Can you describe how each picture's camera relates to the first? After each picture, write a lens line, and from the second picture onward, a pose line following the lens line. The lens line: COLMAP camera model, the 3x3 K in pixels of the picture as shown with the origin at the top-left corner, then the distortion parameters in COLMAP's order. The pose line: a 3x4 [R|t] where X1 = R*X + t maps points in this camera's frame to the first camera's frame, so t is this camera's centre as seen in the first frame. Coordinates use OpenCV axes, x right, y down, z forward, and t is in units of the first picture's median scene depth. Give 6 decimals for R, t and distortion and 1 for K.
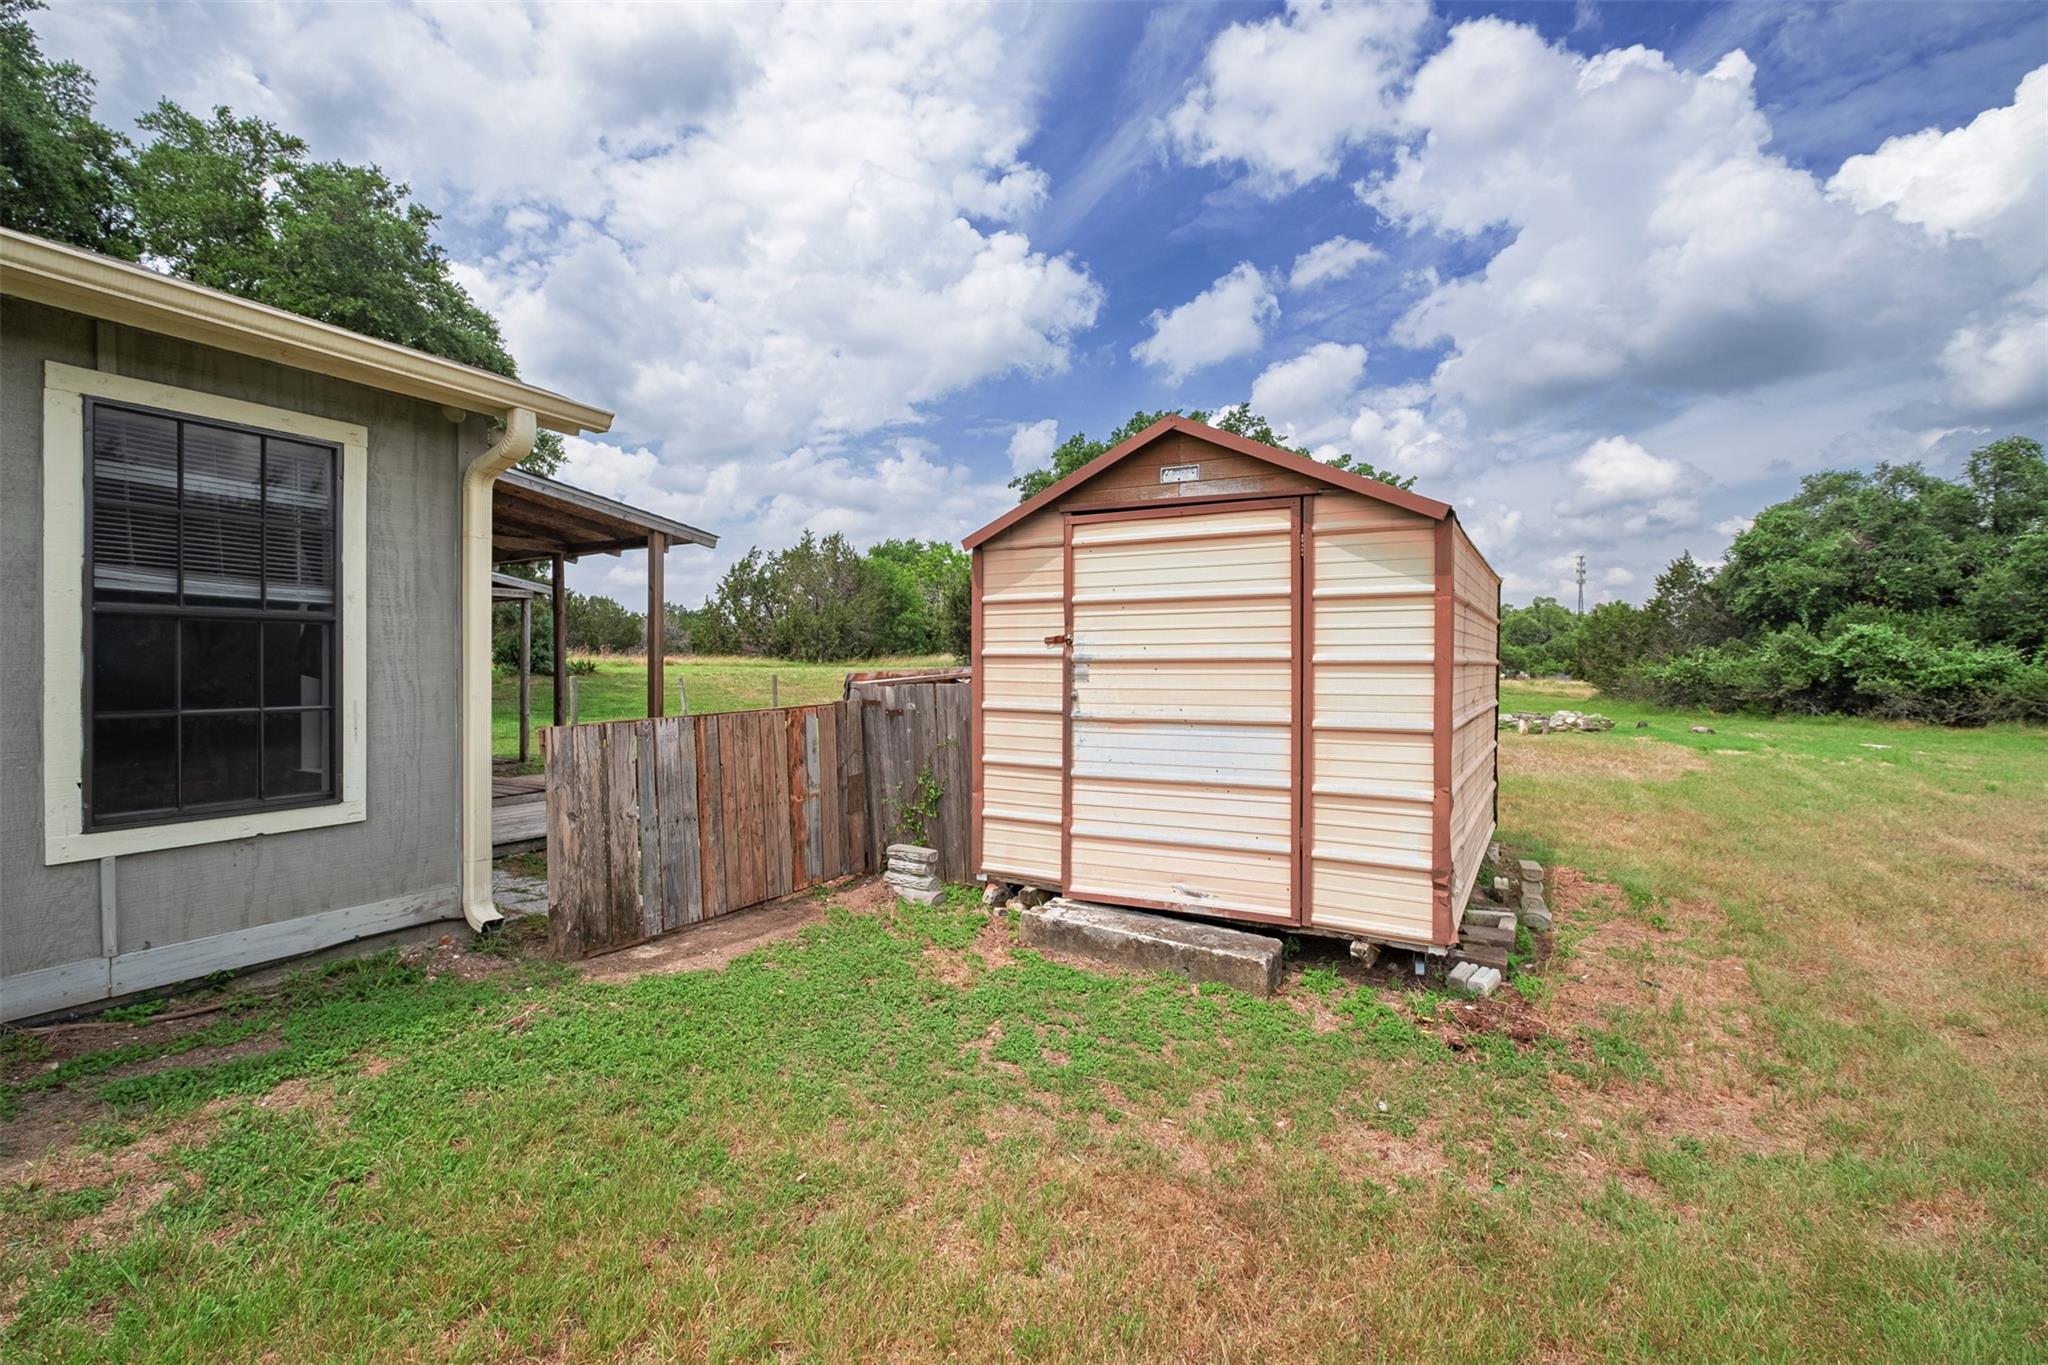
lens RADIAL K [[888.5, 0, 1026.2], [0, 888.5, 676.8], [0, 0, 1]] dist [-0.003700, -0.001859]
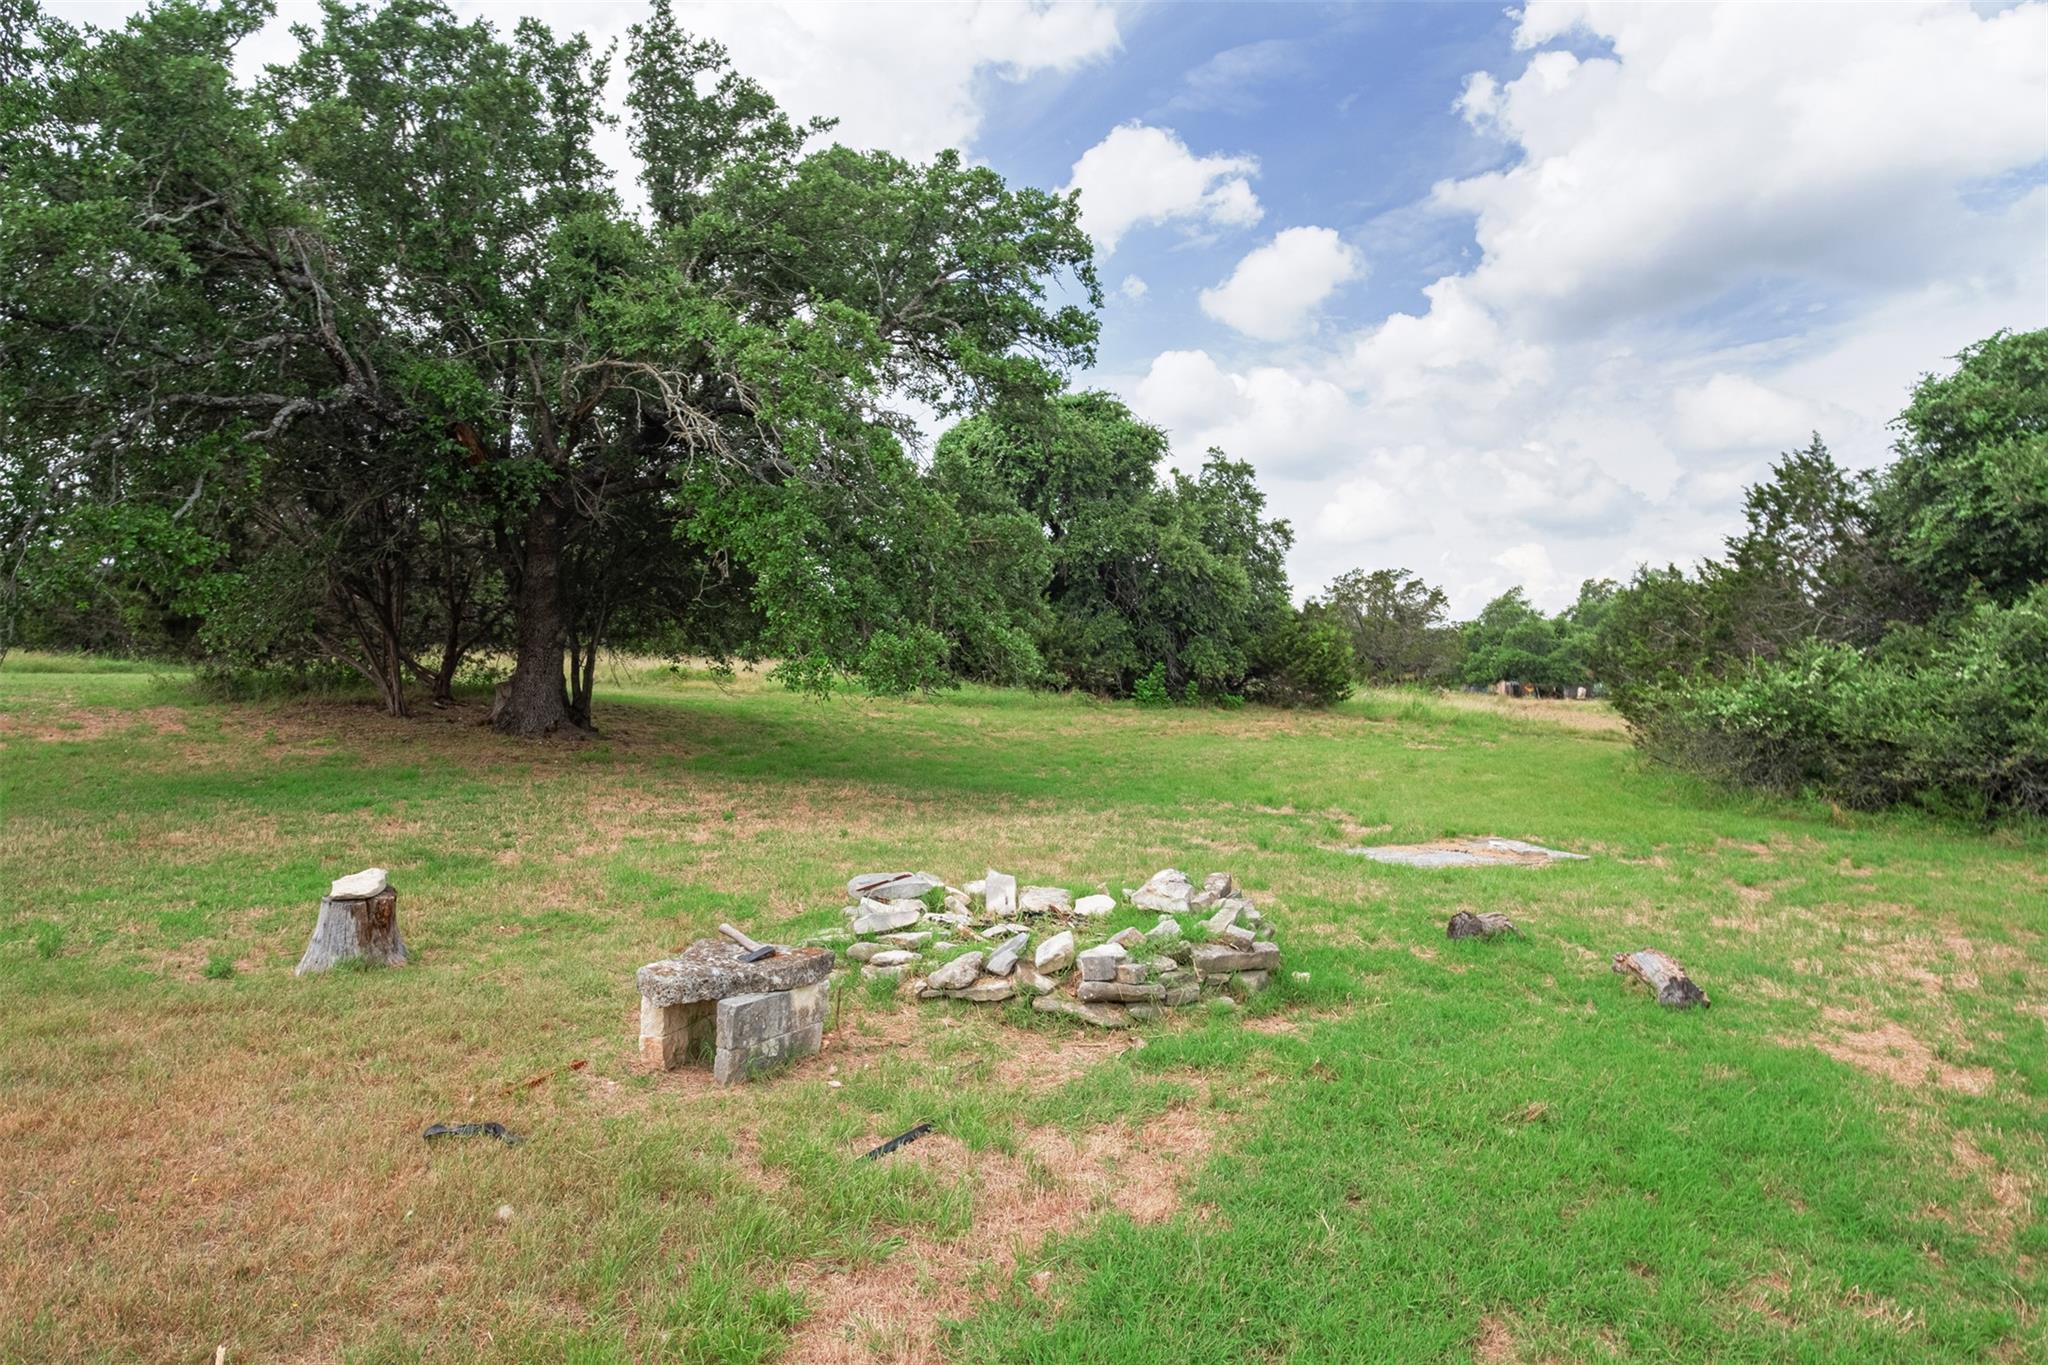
lens RADIAL K [[1254.5, 0, 1025.3], [0, 1254.5, 681.4], [0, 0, 1]] dist [-0.003720, -0.001726]
pose [[0.999613, 0.009316, 0.026204, 0.334124], [-0.009192, 0.999946, -0.004867, -0.008392], [-0.026248, 0.004624, 0.999645, 0.381057]]
